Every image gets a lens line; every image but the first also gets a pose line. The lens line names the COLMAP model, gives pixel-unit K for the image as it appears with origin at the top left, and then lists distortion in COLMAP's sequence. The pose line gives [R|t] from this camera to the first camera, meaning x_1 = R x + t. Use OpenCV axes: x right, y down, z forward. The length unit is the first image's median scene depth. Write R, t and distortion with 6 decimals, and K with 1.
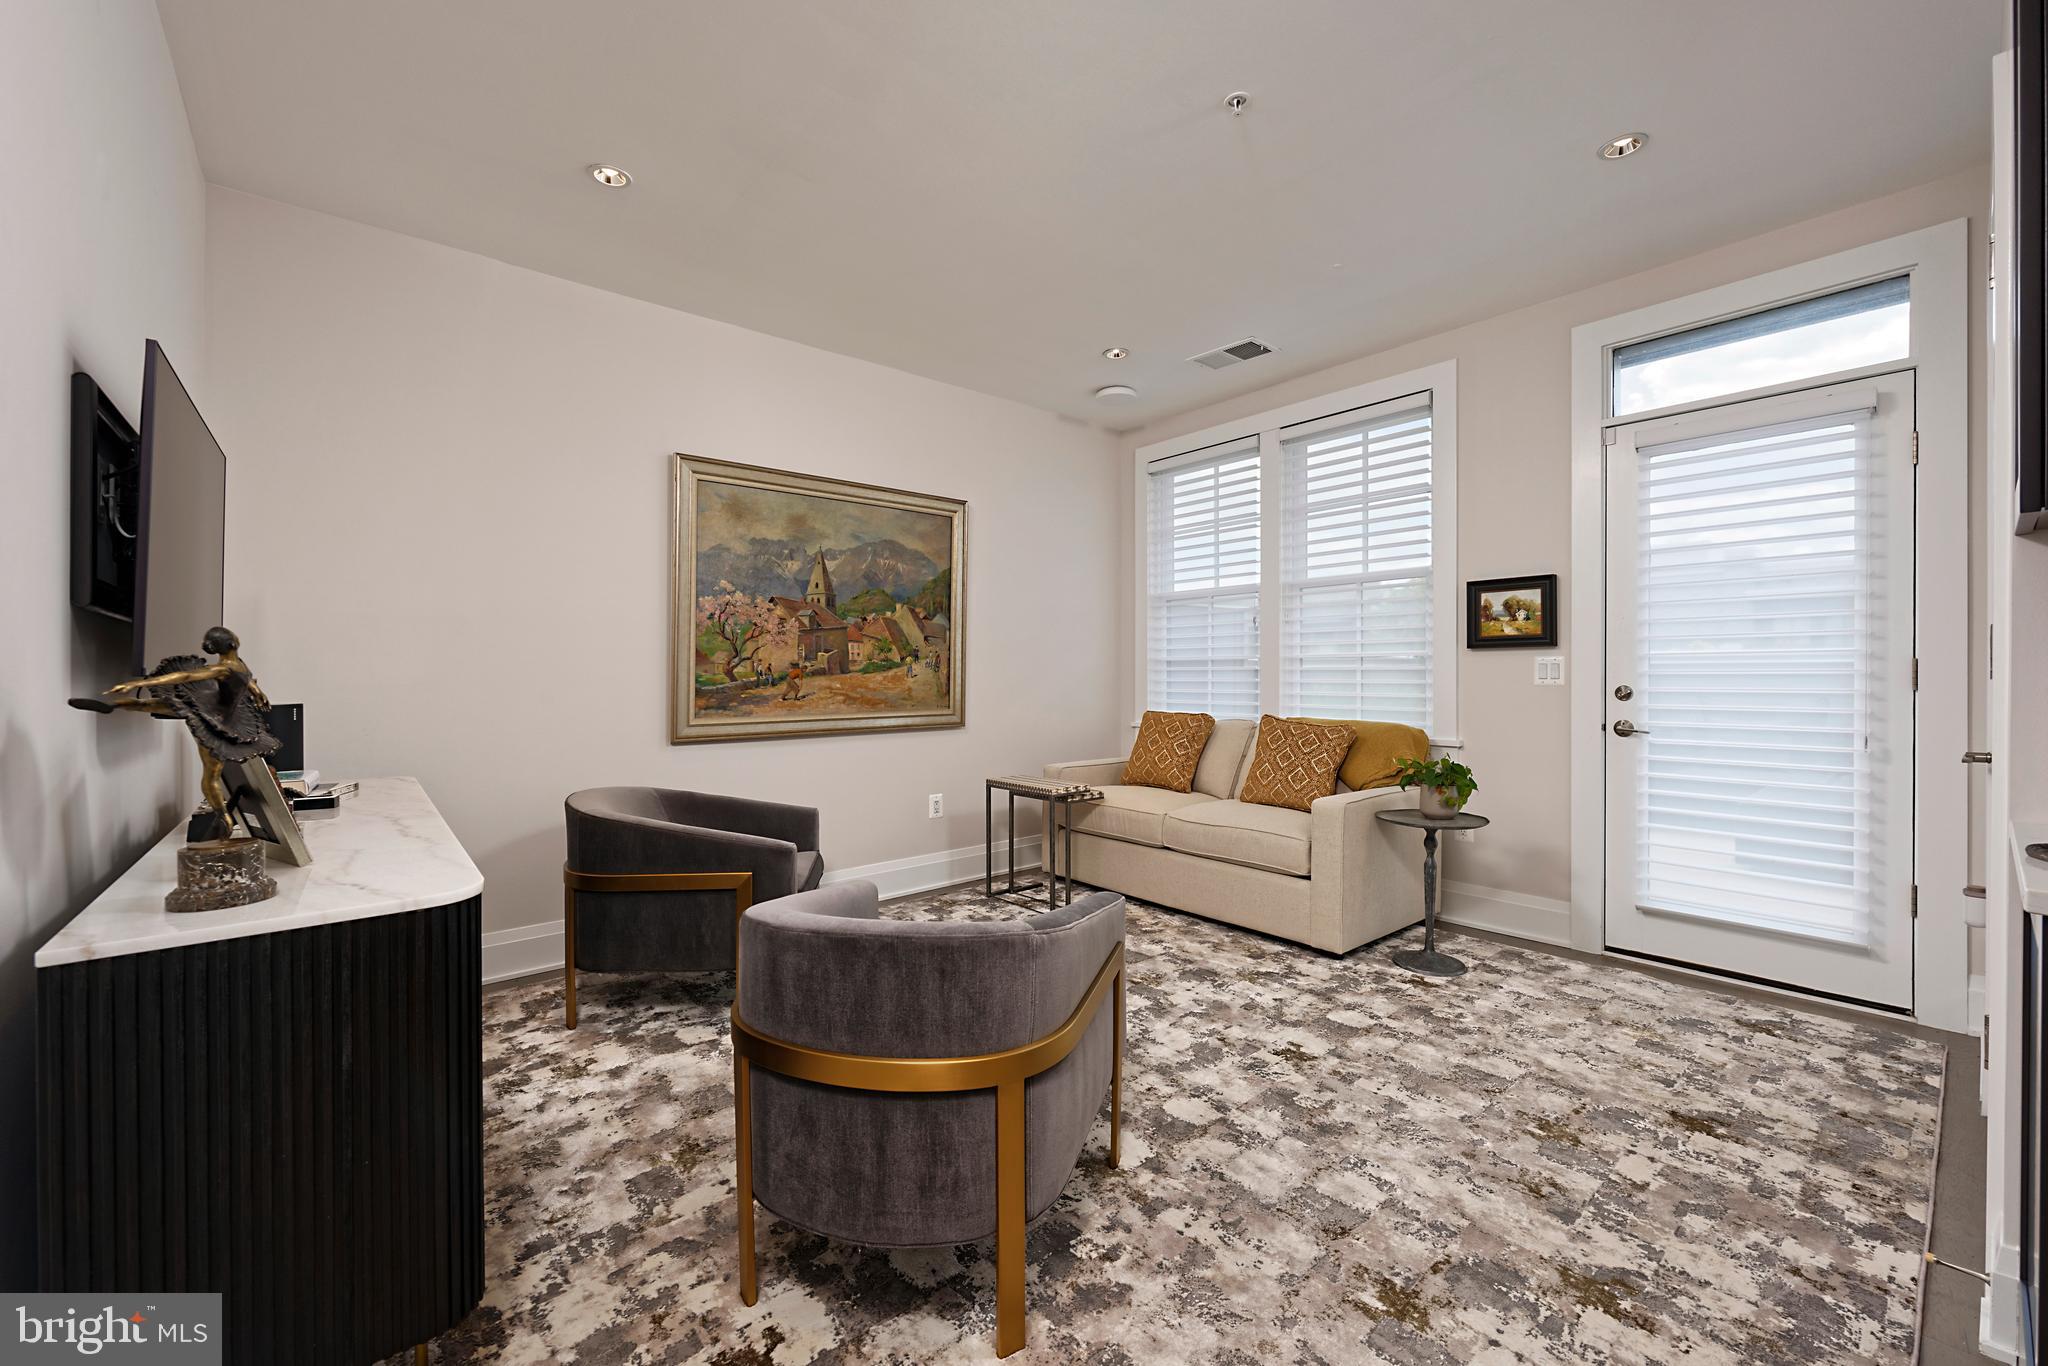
lens RADIAL K [[825.3, 0, 1025.8], [0, 825.3, 674.3], [0, 0, 1]] dist [-0.002513, -0.000375]
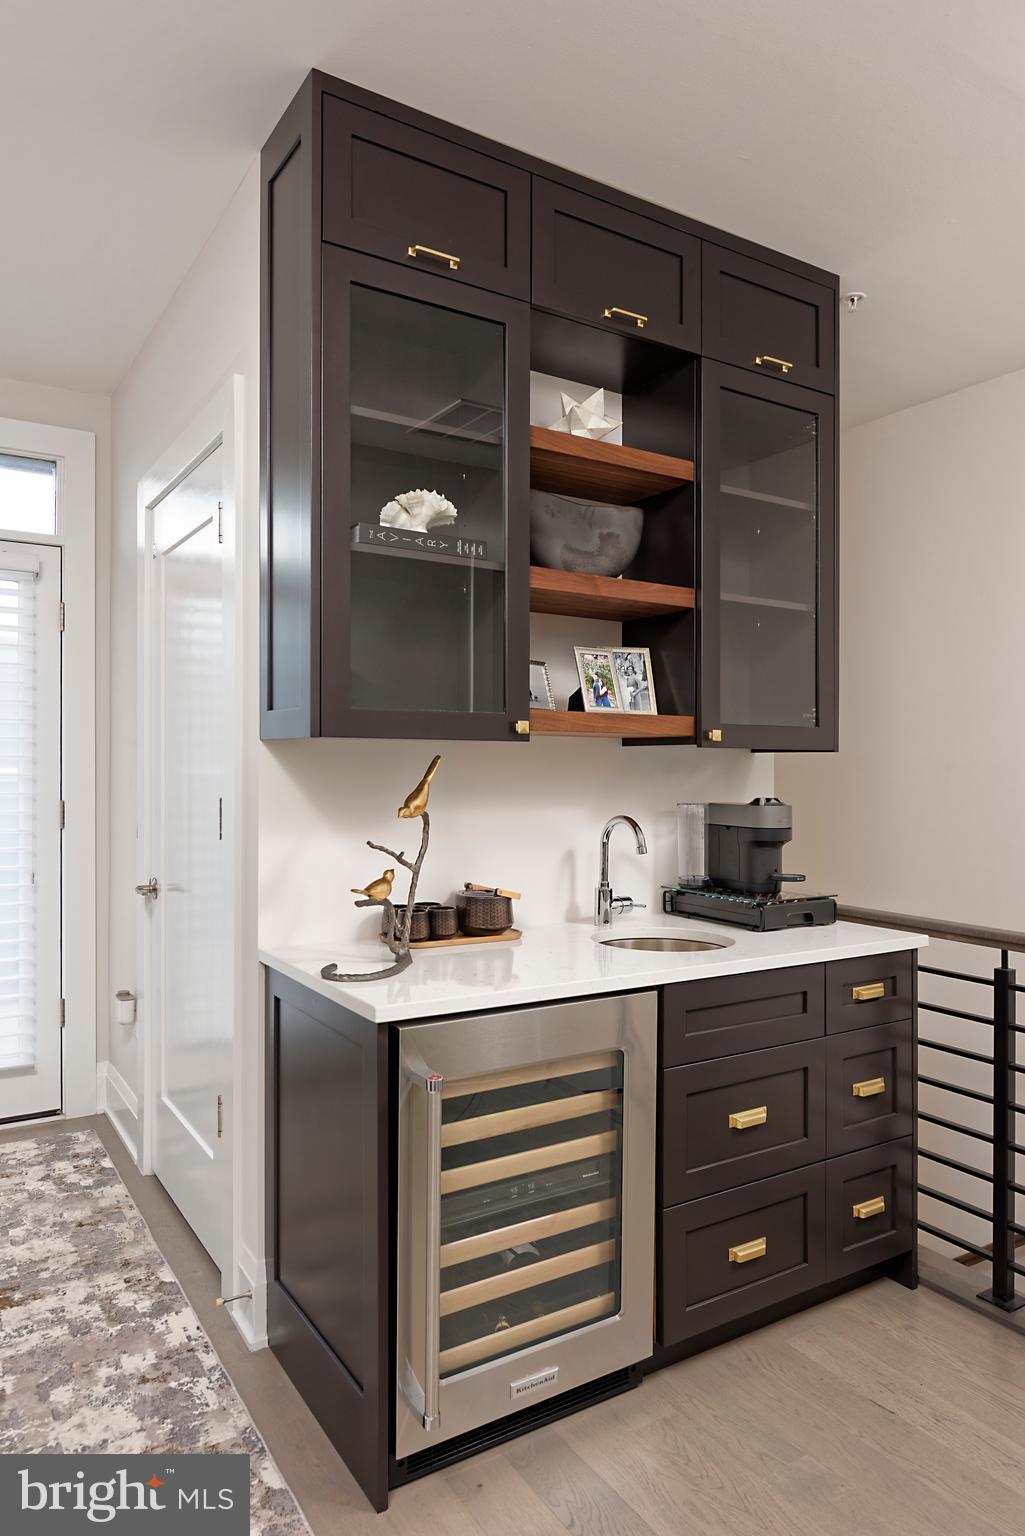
lens RADIAL K [[988.2, 0, 512.5], [0, 988.2, 768.0], [0, 0, 1]] dist [-0.003754, -0.002666]
pose [[0.141097, 0.005629, 0.989980, -0.217255], [-0.005098, 0.999975, -0.004960, -0.069307], [-0.989983, -0.004347, 0.141122, 0.207036]]
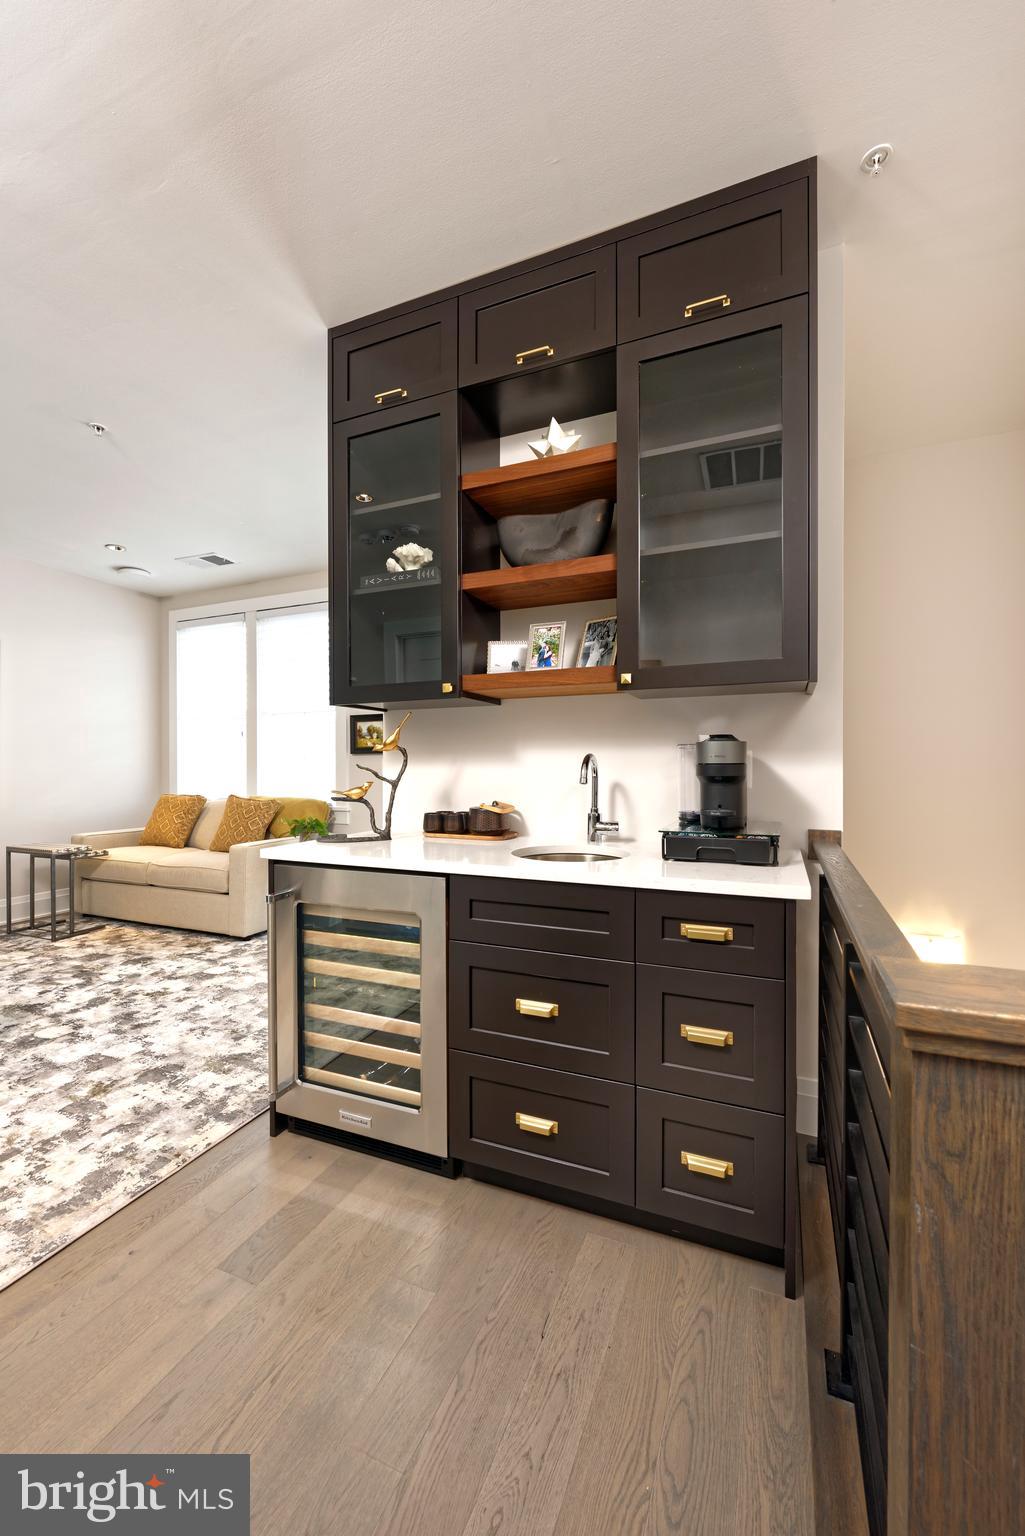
lens RADIAL K [[602.8, 0, 512.5], [0, 602.8, 768.0], [0, 0, 1]] dist [-0.001311, -0.000090]
pose [[0.889626, 0.000258, 0.456690, 0.430825], [0.000187, 1.000000, -0.000929, -0.000852], [-0.456690, 0.000912, 0.889625, -0.459608]]
